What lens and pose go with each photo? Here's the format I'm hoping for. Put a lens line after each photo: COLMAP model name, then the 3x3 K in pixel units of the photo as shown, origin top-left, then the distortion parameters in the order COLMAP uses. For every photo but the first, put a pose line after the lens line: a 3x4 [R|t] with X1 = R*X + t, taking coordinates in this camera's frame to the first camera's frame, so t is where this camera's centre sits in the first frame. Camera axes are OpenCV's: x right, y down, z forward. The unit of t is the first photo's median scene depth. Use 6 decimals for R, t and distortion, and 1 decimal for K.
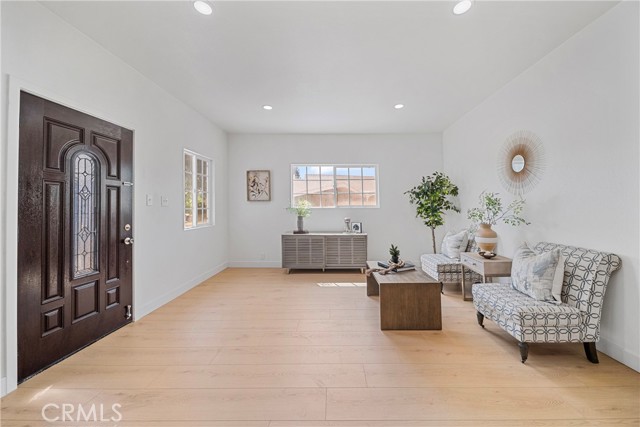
lens RADIAL K [[236.5, 0, 338.8], [0, 236.5, 197.2], [0, 0, 1]] dist [-0.001389, -0.000162]
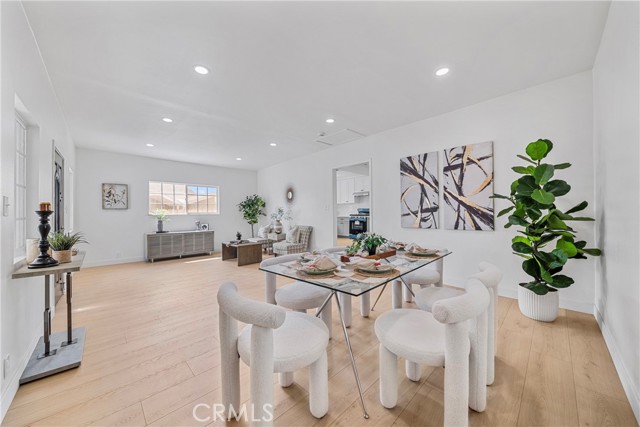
lens RADIAL K [[229.1, 0, 322.1], [0, 229.1, 211.3], [0, 0, 1]] dist [-0.000950, -0.000154]
pose [[0.727150, 0.000810, 0.686478, -0.421703], [-0.020023, 0.999599, 0.020029, -0.019751], [-0.686186, -0.028310, 0.726875, -0.648112]]
